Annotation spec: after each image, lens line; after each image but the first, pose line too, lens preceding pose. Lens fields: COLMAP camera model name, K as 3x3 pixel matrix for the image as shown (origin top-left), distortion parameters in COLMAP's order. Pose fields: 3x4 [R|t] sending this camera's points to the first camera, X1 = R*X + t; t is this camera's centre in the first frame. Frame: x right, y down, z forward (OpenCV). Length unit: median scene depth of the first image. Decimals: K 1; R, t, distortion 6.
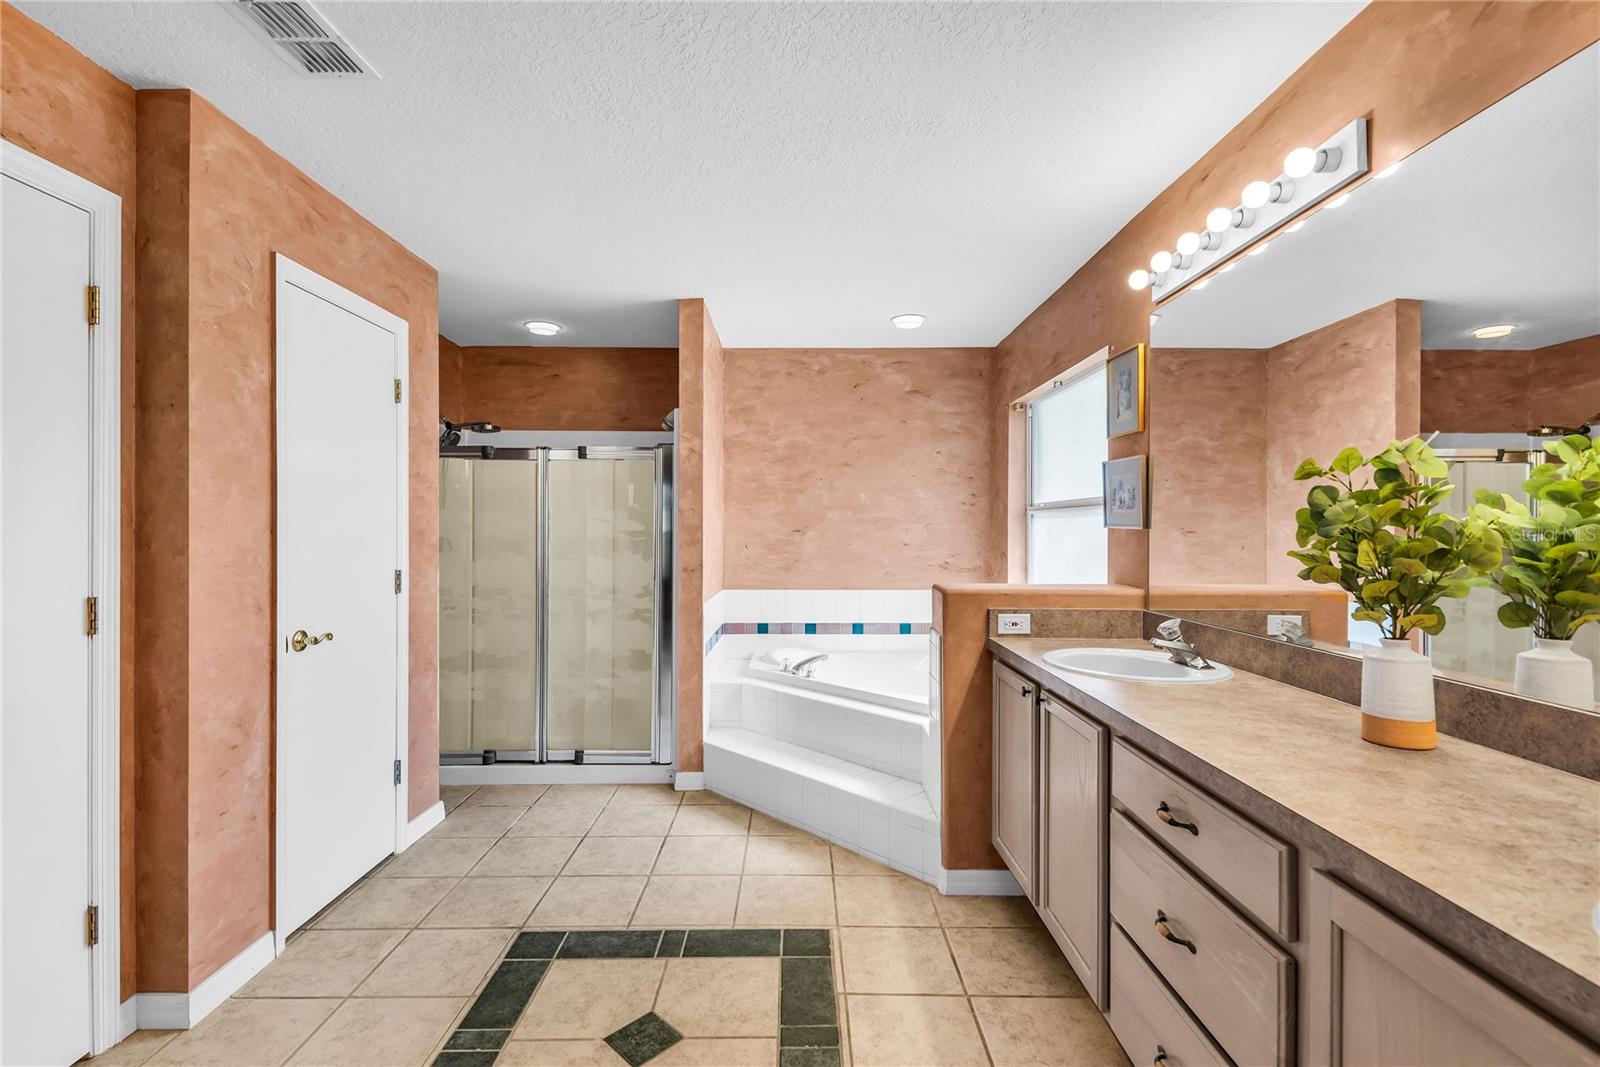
lens RADIAL K [[713.5, 0, 803.6], [0, 713.5, 530.2], [0, 0, 1]] dist [0.023916, -0.006890]
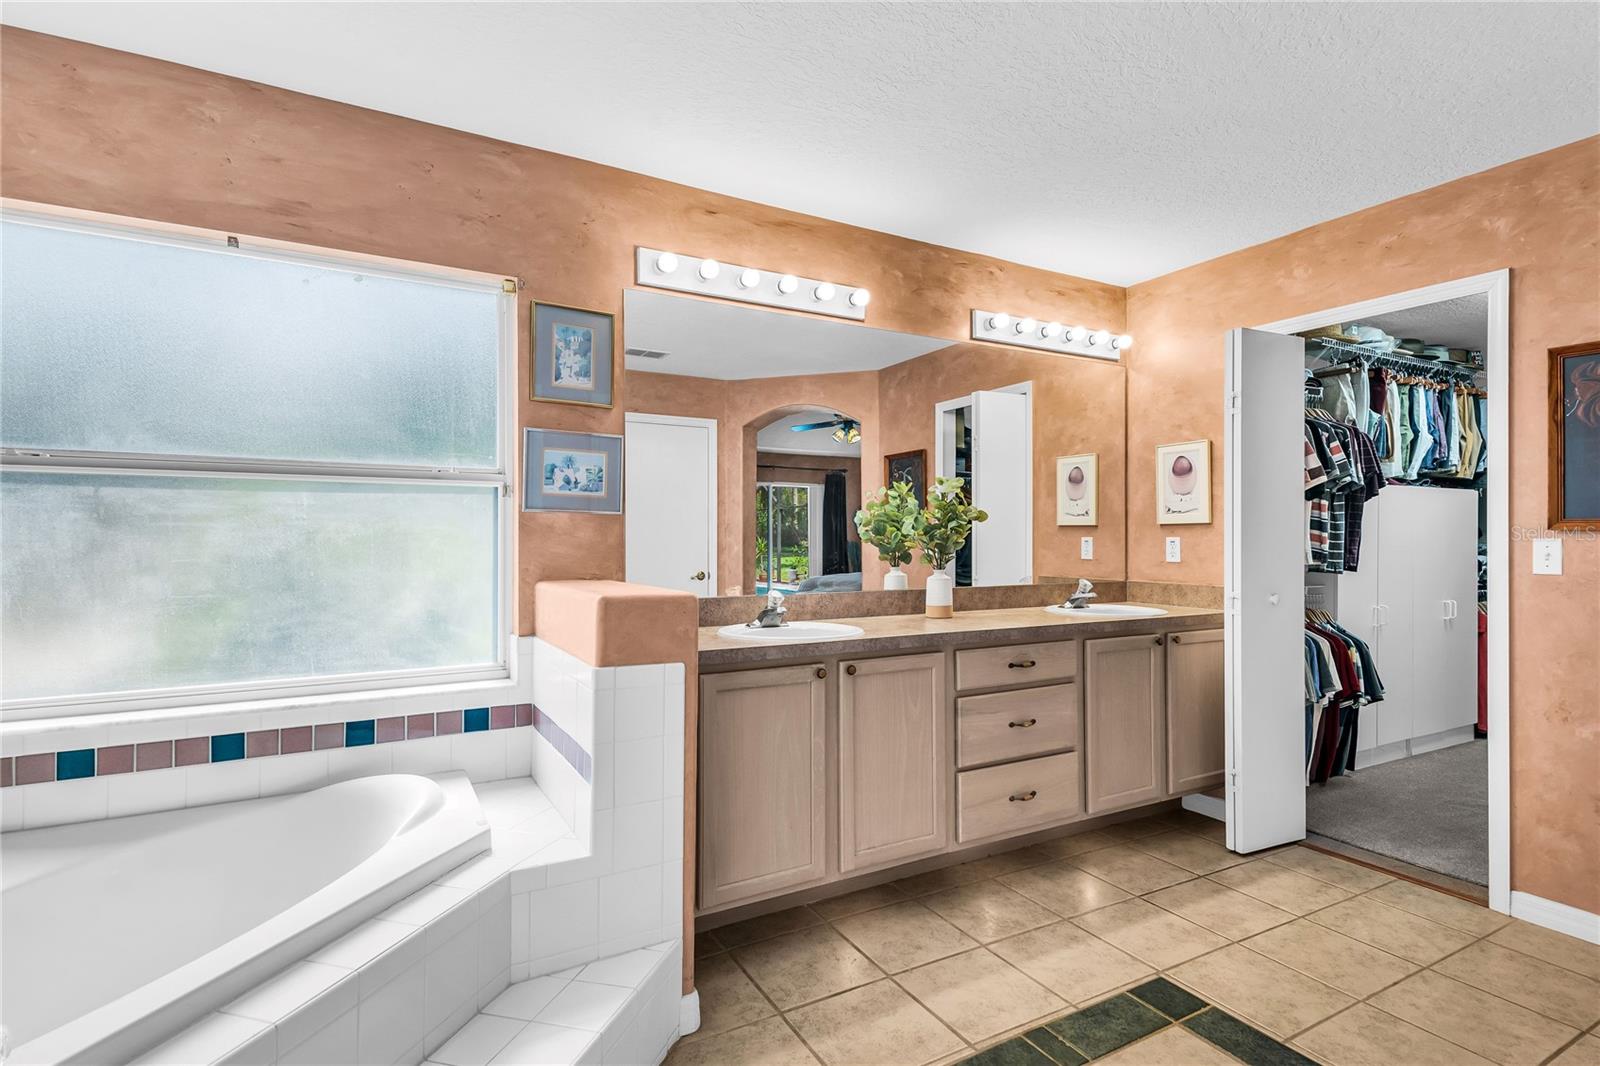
lens RADIAL K [[793.5, 0, 791.8], [0, 793.5, 530.6], [0, 0, 1]] dist [0.034367, -0.010472]
pose [[-0.480786, 0.002338, 0.876835, -0.386261], [-0.001852, 0.999992, -0.003681, 0.016265], [-0.876836, -0.003394, -0.480777, 0.929980]]
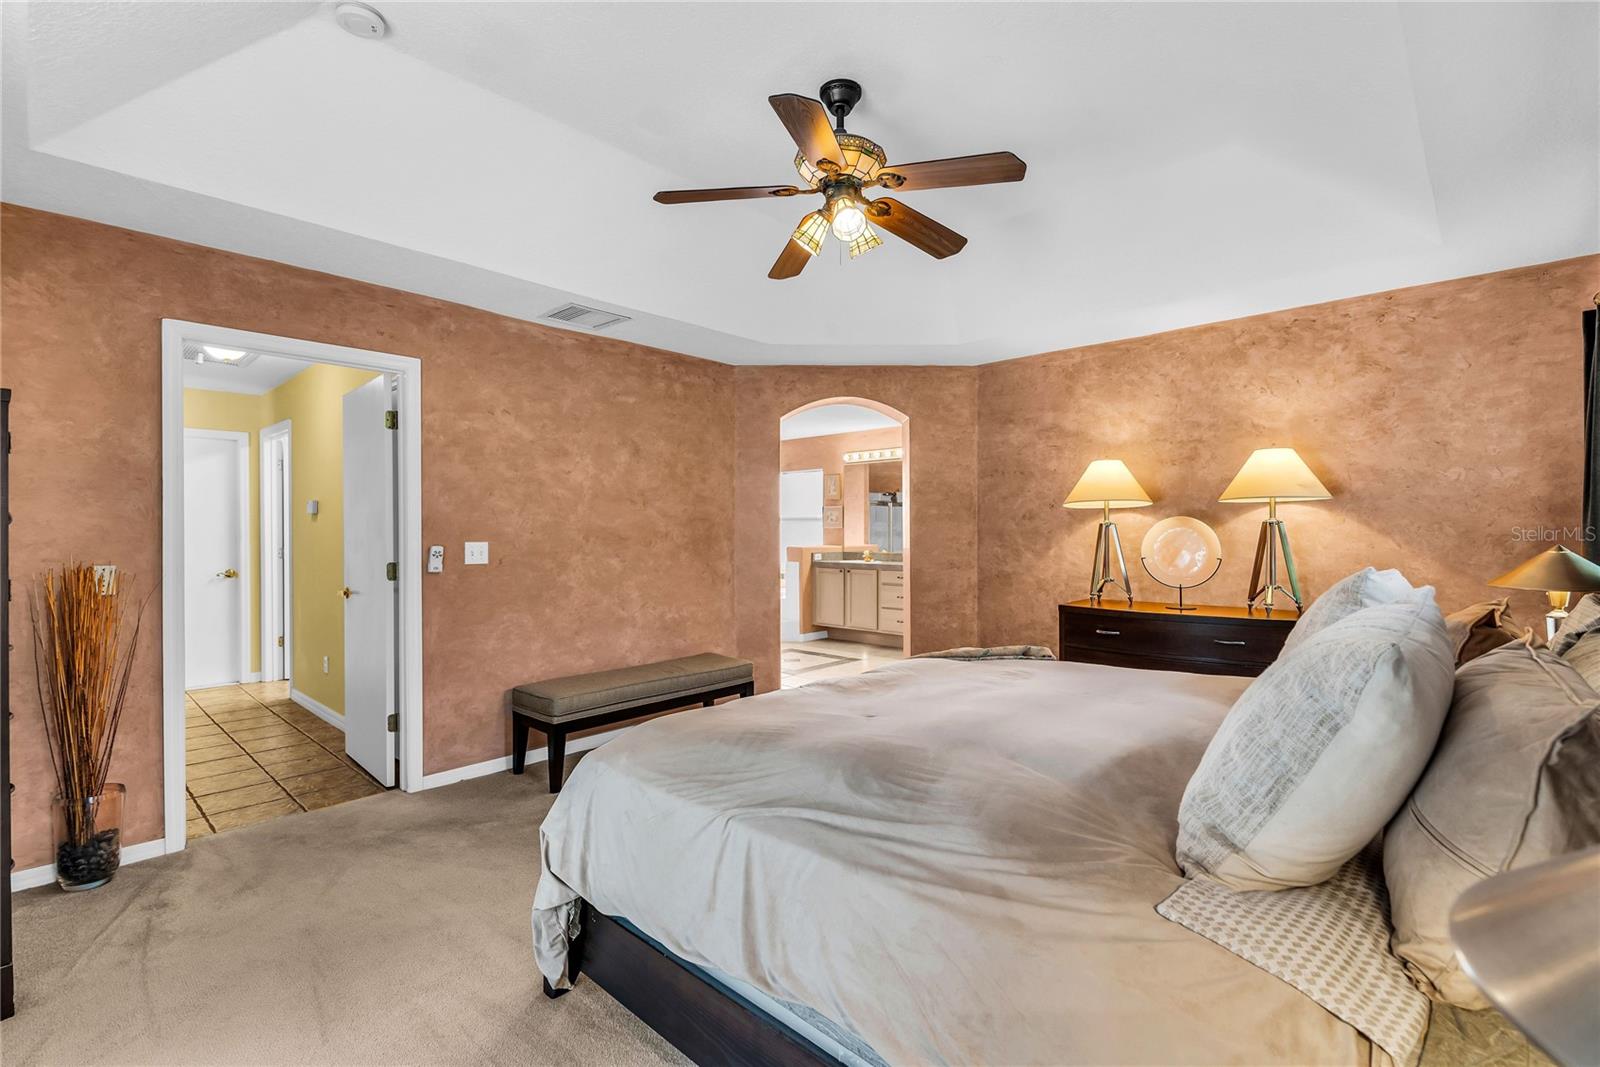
lens RADIAL K [[713.5, 0, 816.9], [0, 713.5, 534.6], [0, 0, 1]] dist [0.023916, -0.006890]
pose [[0.673421, -0.010729, 0.739181, -1.502761], [0.007229, 0.999942, 0.007928, 0.002125], [-0.739224, 0.000004, 0.673460, -0.846520]]
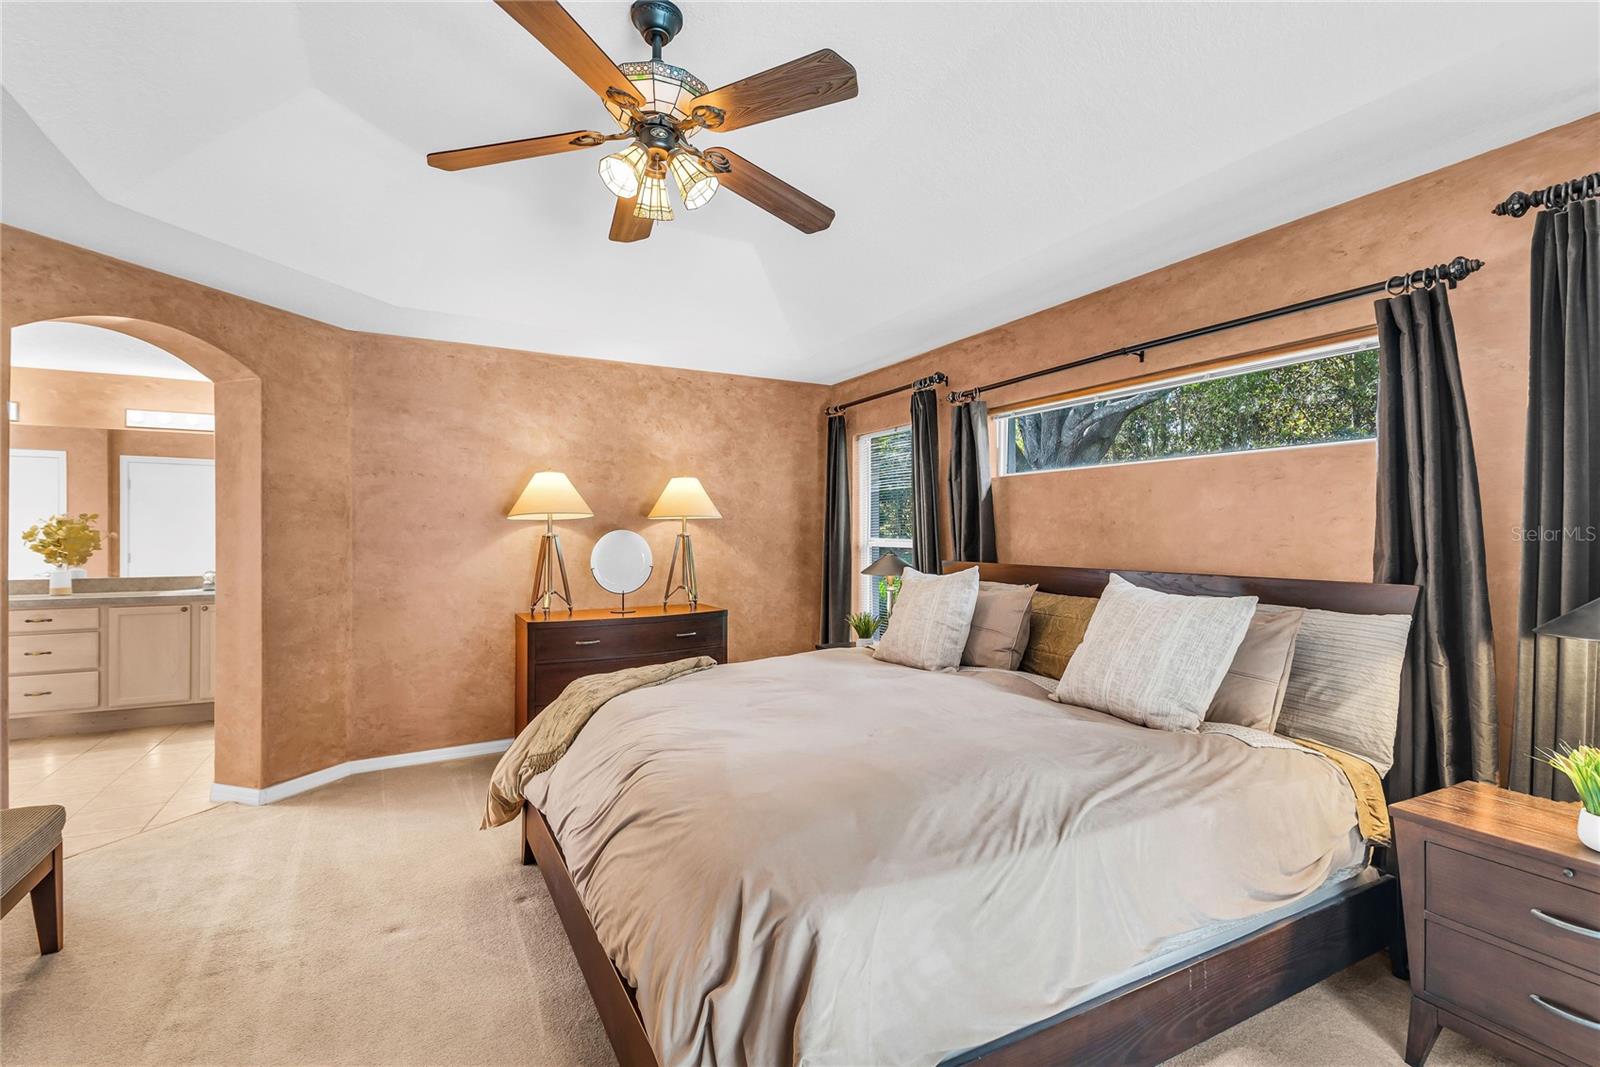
lens RADIAL K [[713.5, 0, 780.8], [0, 713.5, 531.7], [0, 0, 1]] dist [0.023916, -0.006890]
pose [[-0.459732, 0.001747, 0.888056, -1.524653], [0.000691, 0.999998, -0.001609, -0.007700], [-0.888057, -0.000127, -0.459733, -0.203556]]
